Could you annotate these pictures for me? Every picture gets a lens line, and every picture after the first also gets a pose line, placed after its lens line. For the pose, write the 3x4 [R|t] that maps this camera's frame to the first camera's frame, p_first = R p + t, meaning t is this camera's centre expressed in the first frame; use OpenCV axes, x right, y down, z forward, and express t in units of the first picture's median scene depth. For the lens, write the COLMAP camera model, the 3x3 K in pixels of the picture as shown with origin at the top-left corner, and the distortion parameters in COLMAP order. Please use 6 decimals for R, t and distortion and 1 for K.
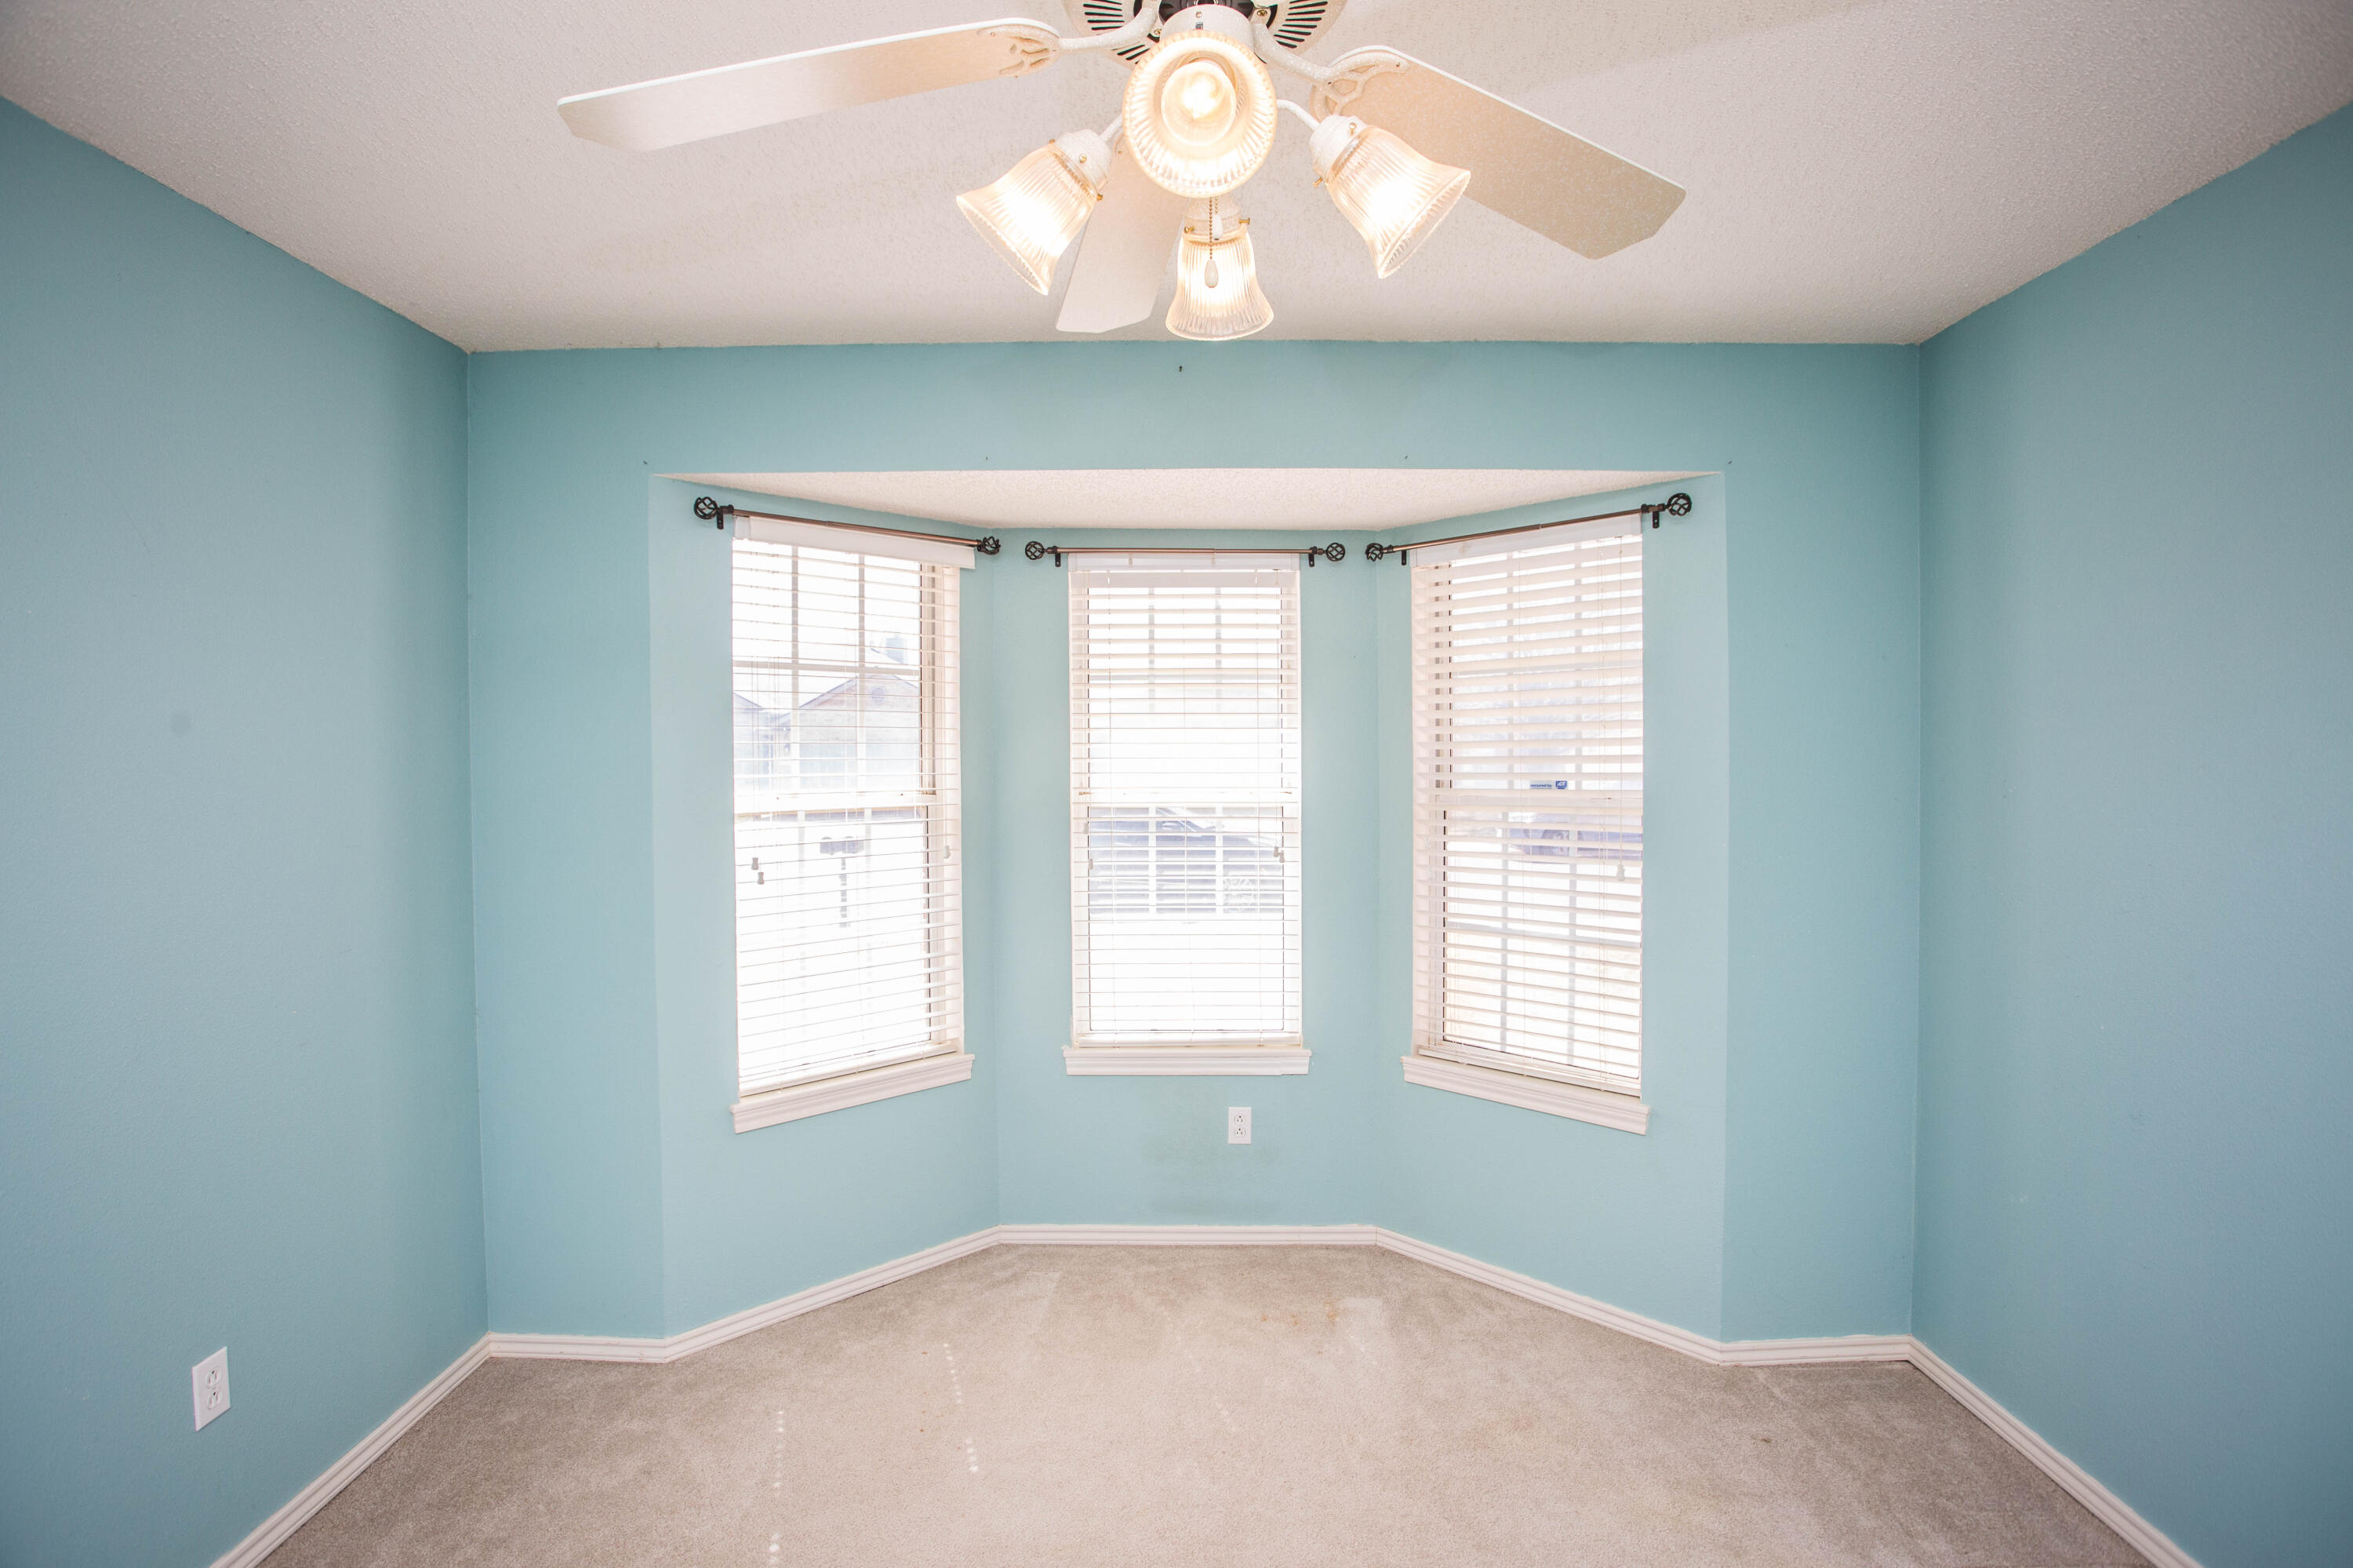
lens RADIAL K [[1163.1, 0, 1185.2], [0, 1163.1, 776.8], [0, 0, 1]] dist [-0.079884, 0.034812]
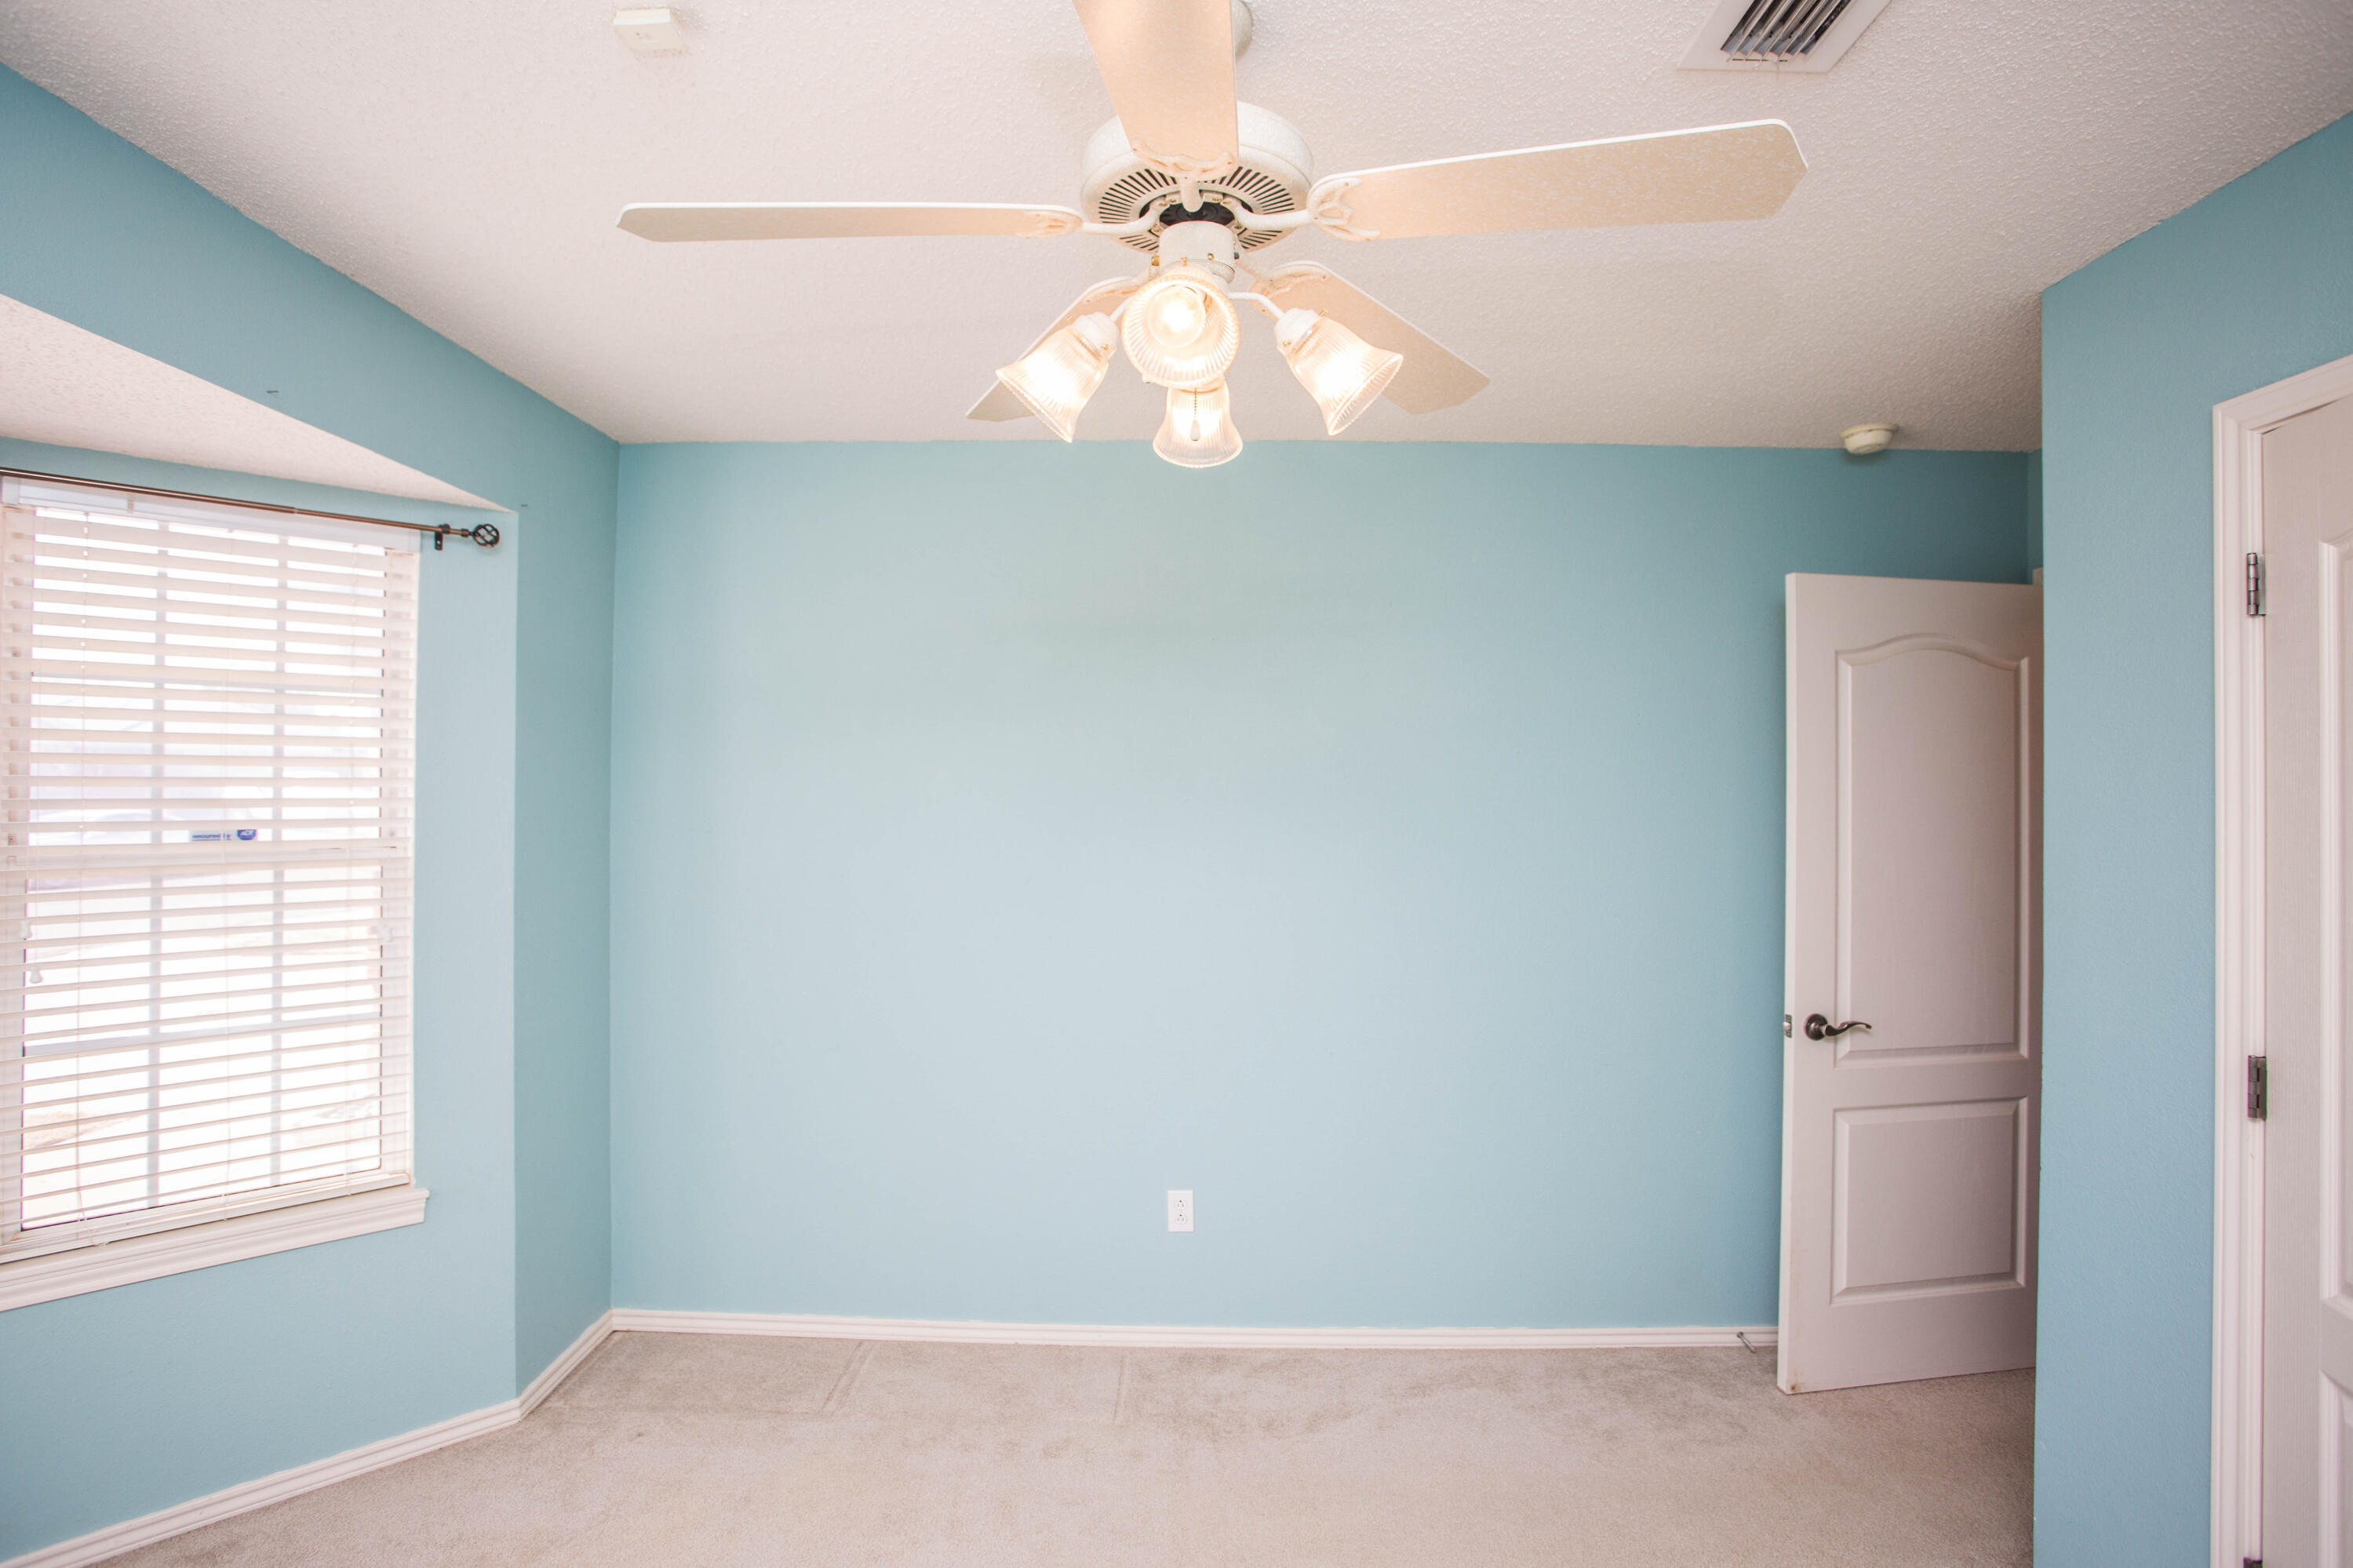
lens RADIAL K [[1162.9, 0, 1185.2], [0, 1162.9, 776.8], [0, 0, 1]] dist [-0.079884, 0.034812]
pose [[0.000791, 0.016648, 0.999861, -0.443840], [0.012732, 0.999780, -0.016657, -0.012268], [-0.999919, 0.012744, 0.000579, 0.364294]]
